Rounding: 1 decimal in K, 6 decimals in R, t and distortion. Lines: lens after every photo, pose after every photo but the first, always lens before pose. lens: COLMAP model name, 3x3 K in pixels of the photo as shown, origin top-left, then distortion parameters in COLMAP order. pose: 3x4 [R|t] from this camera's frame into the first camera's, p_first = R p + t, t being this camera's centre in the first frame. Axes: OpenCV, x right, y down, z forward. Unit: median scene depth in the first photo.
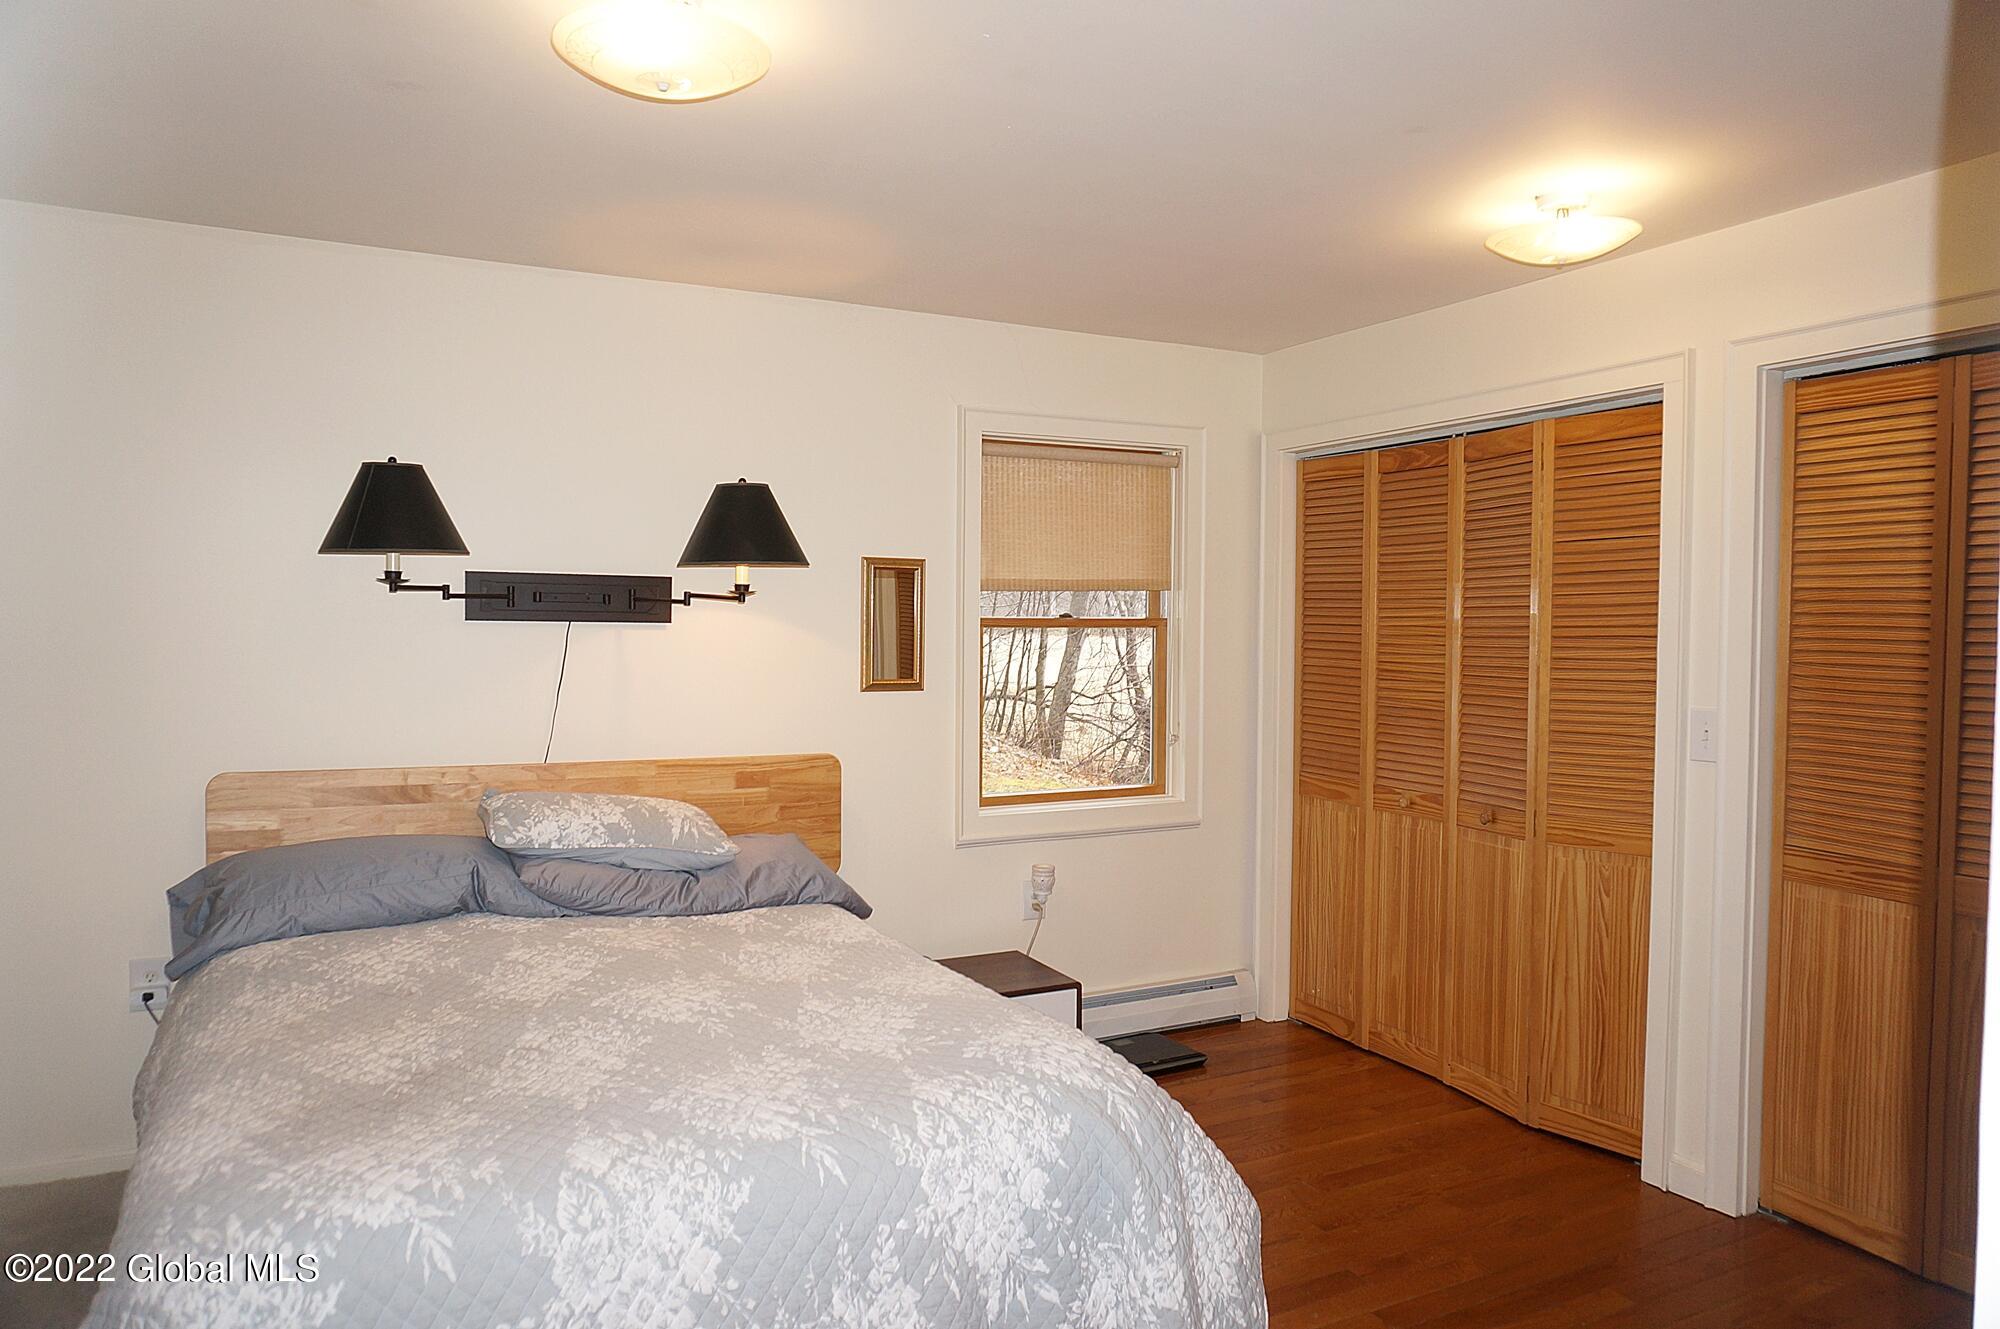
lens RADIAL K [[1320.6, 0, 993.1], [0, 1320.6, 679.9], [0, 0, 1]] dist [-0.061389, 0.038417]
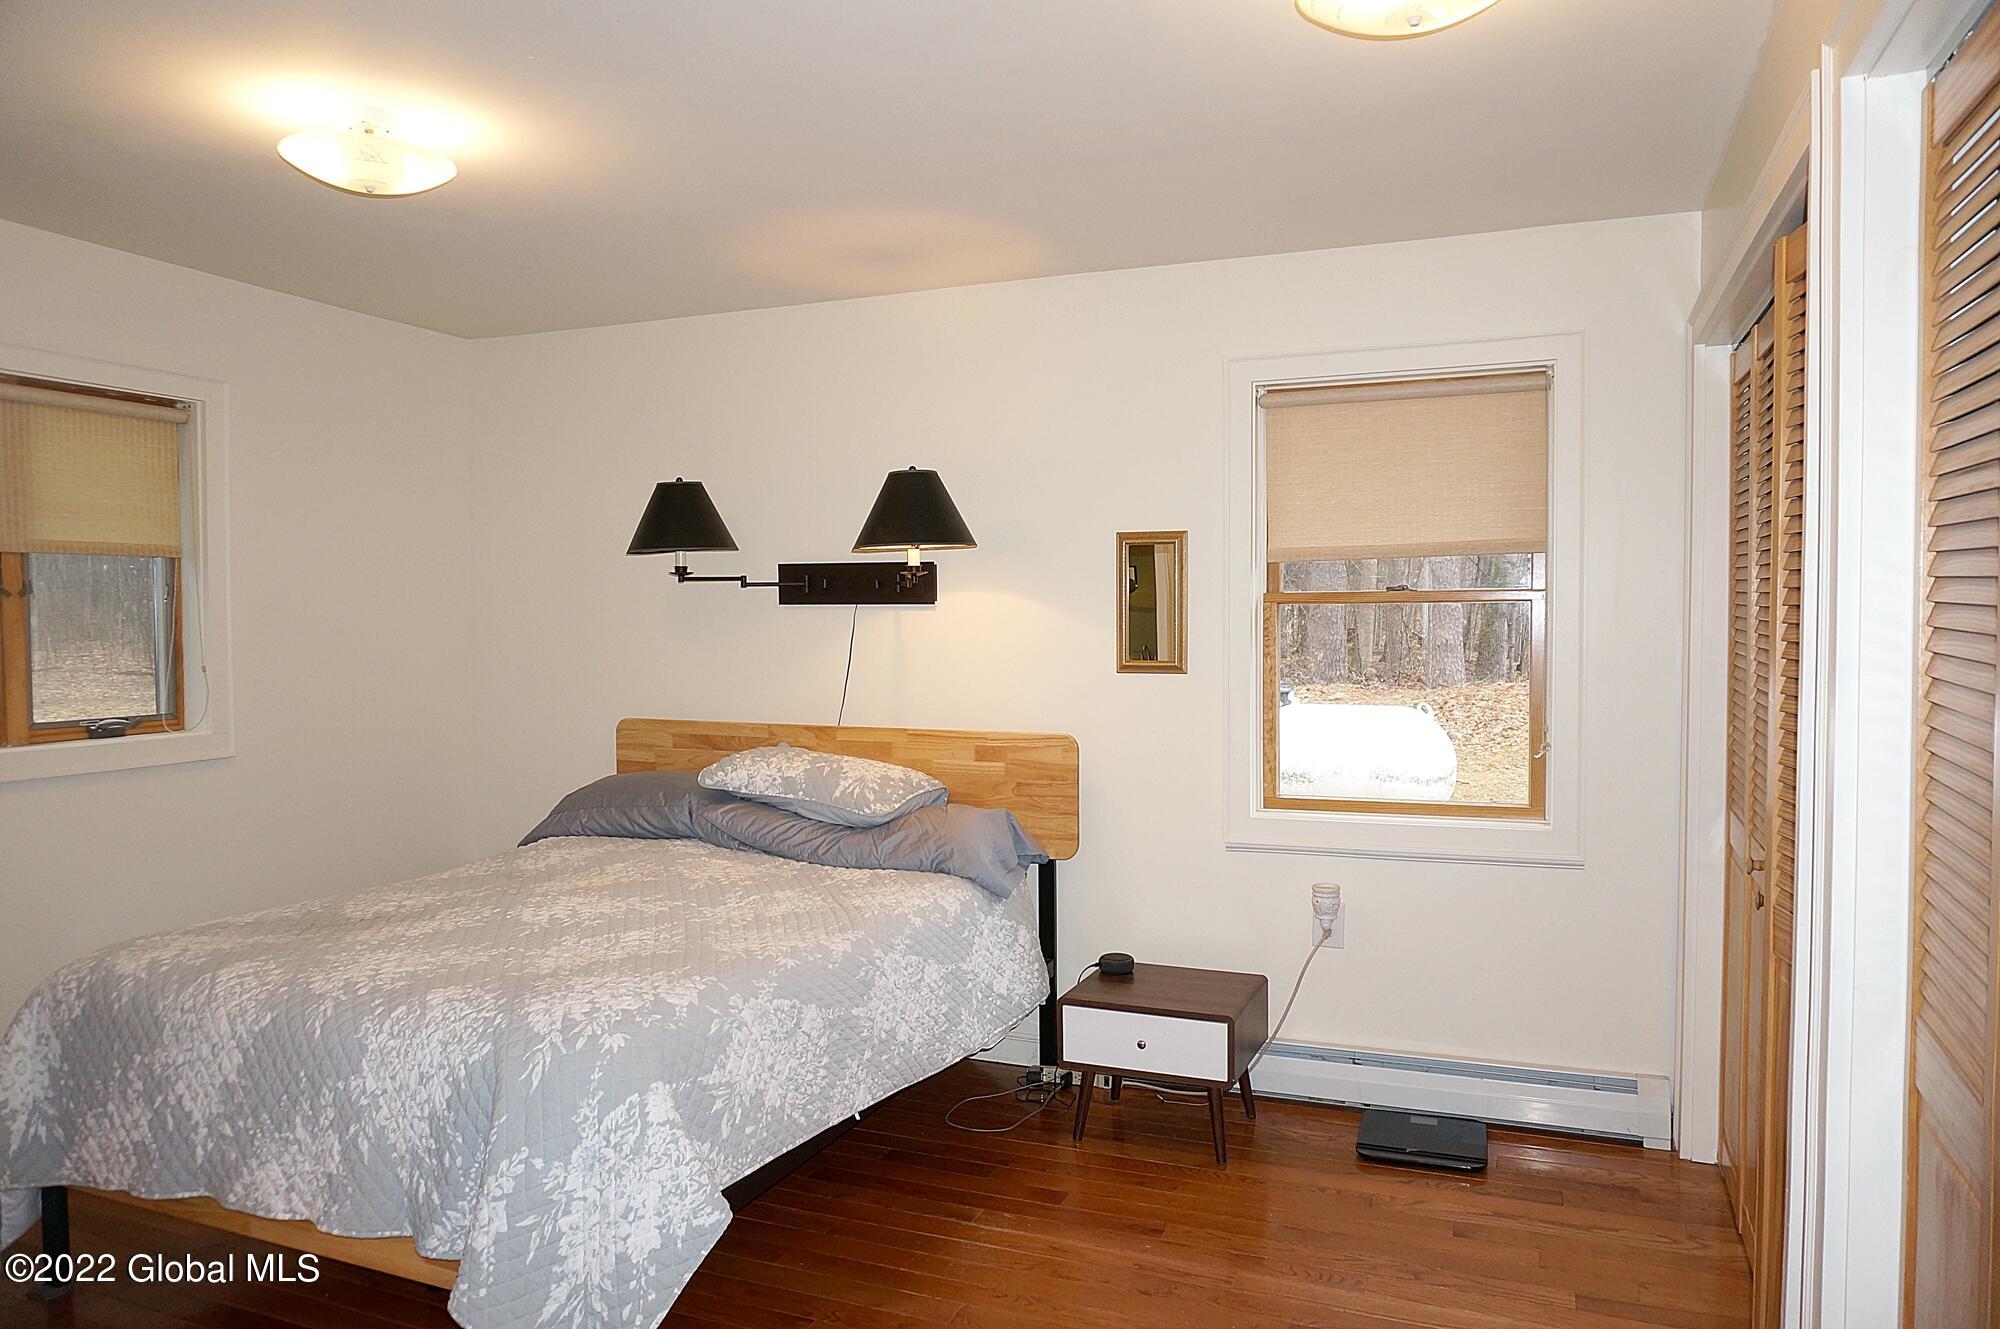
lens RADIAL K [[1305.8, 0, 1000.0], [0, 1305.8, 664.5], [0, 0, 1]] dist [-0.057779, 0.074221]
pose [[0.660308, 0.014090, -0.750862, 0.640566], [-0.022456, 0.999747, -0.000987, 0.006839], [0.750659, 0.017513, 0.660458, 0.352768]]
